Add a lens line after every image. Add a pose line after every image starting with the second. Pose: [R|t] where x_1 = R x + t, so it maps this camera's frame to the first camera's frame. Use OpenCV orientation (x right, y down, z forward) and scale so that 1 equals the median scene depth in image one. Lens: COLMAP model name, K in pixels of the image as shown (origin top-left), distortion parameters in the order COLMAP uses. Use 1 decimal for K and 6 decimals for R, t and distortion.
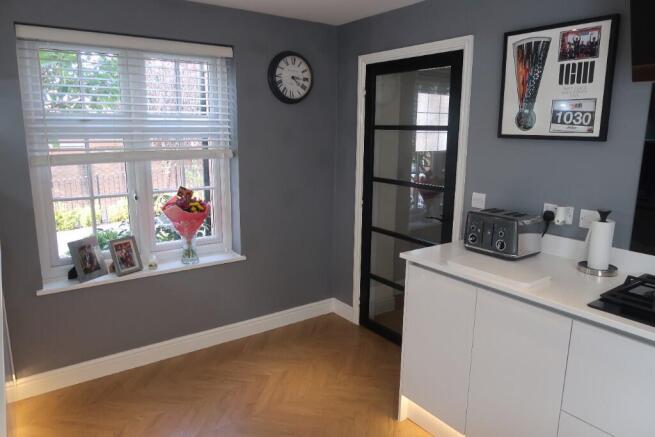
lens RADIAL K [[451.0, 0, 324.3], [0, 451.0, 212.9], [0, 0, 1]] dist [-0.025296, 0.004475]
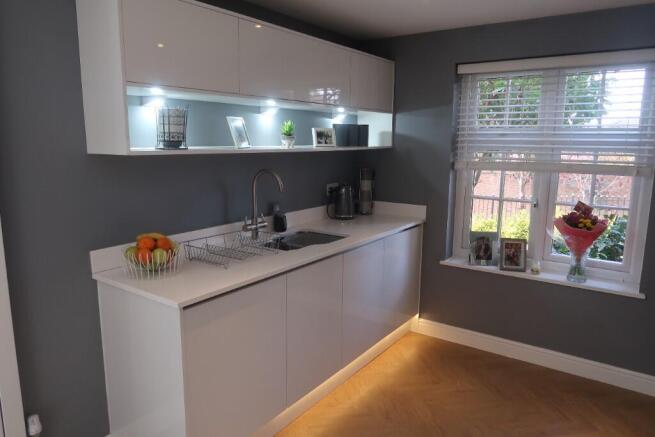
lens RADIAL K [[451.0, 0, 324.3], [0, 451.0, 212.9], [0, 0, 1]] dist [-0.025296, 0.004475]
pose [[0.318433, 0.150187, -0.935972, 0.426476], [-0.177649, 0.979331, 0.096705, -0.030168], [0.931150, 0.135480, 0.338532, 0.164706]]
